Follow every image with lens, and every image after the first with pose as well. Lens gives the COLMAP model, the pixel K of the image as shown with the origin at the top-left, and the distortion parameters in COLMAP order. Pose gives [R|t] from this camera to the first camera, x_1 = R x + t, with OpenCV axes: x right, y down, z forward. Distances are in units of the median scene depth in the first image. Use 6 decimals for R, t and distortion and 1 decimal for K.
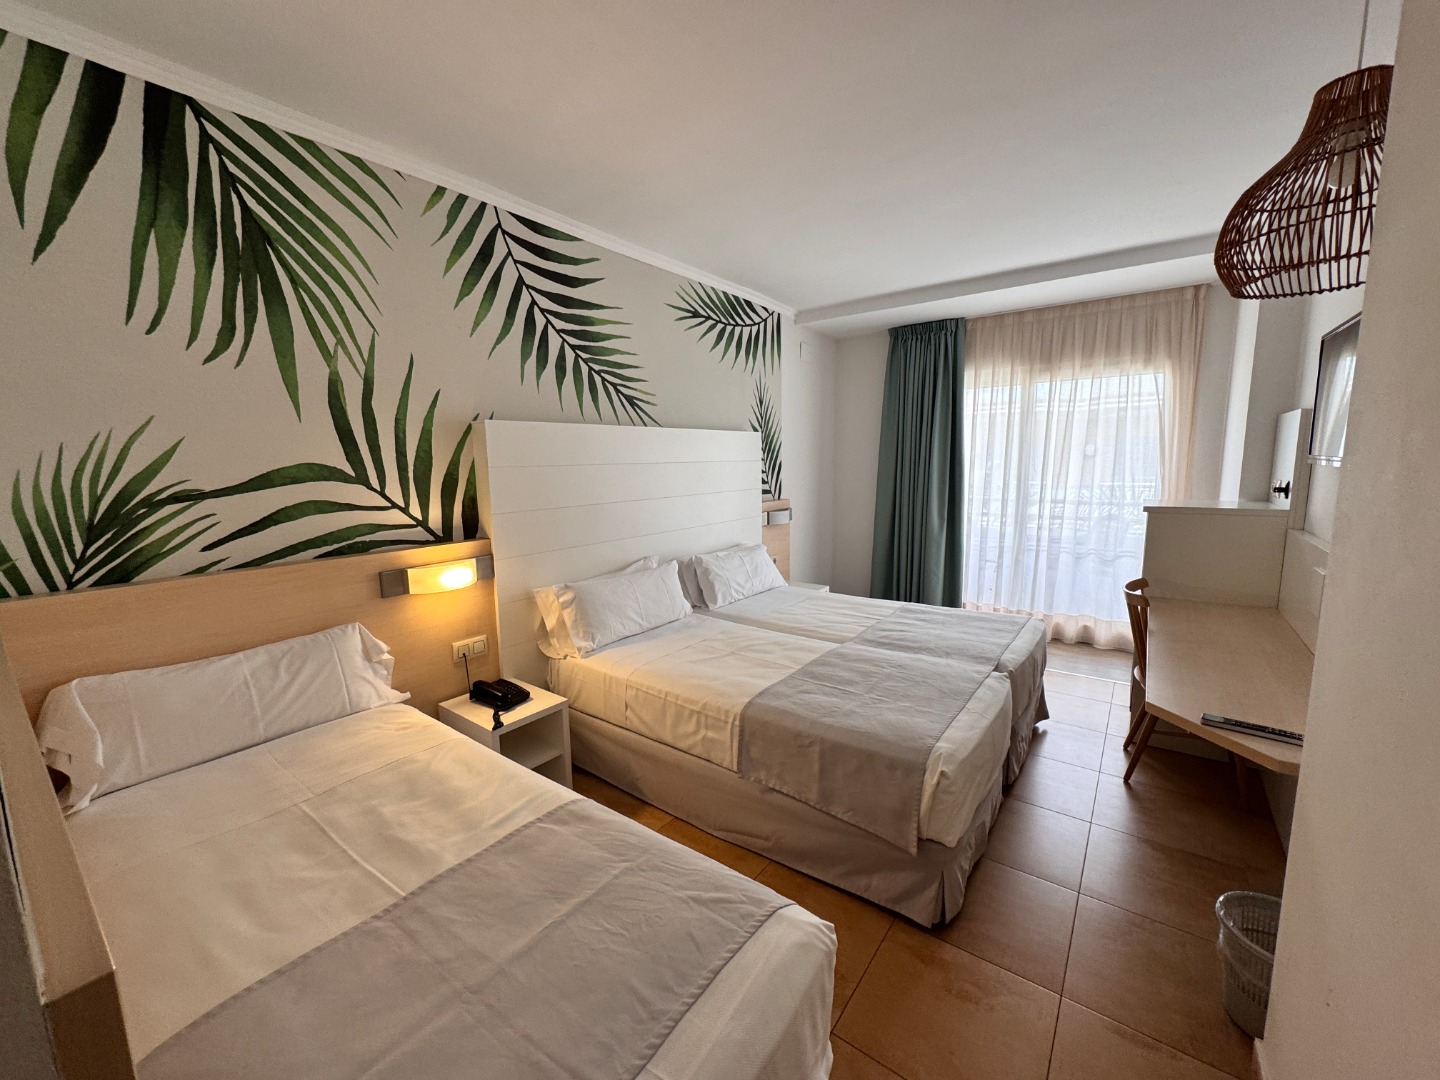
lens RADIAL K [[571.9, 0, 707.9], [0, 571.9, 536.5], [0, 0, 1]] dist [0.001418, 0.000082]
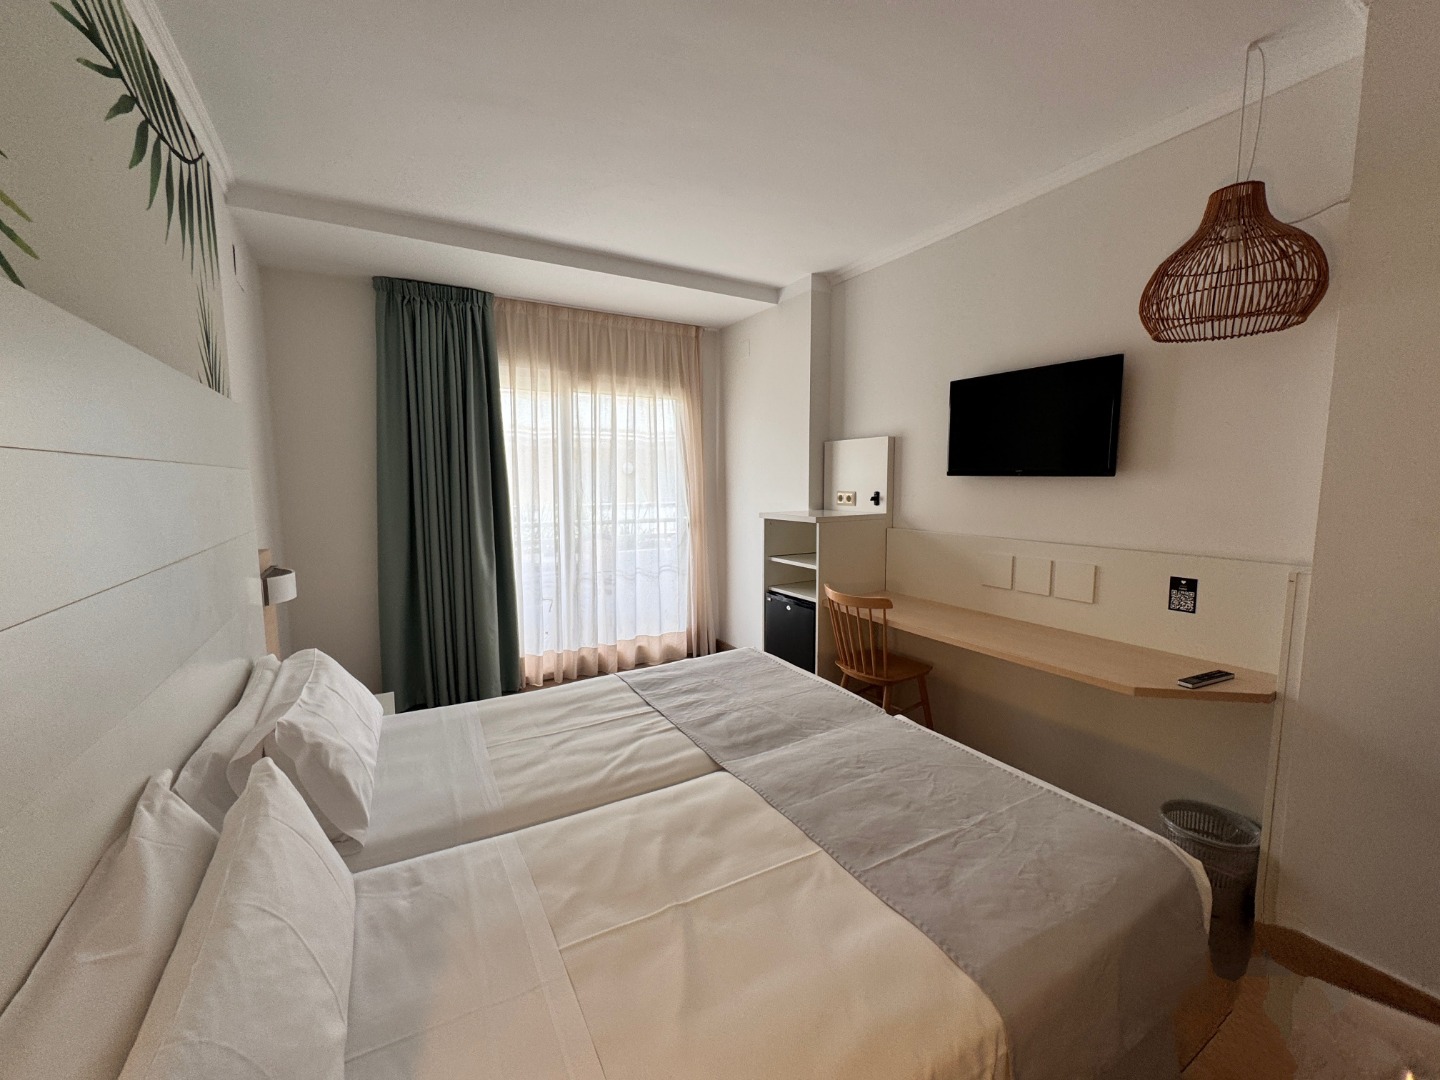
lens RADIAL K [[571.9, 0, 721.6], [0, 571.9, 544.9], [0, 0, 1]] dist [0.001418, 0.000082]
pose [[0.369042, -0.094825, 0.924563, -0.296005], [0.119111, 0.991404, 0.054137, -0.081199], [-0.921749, 0.090147, 0.377164, 0.732753]]
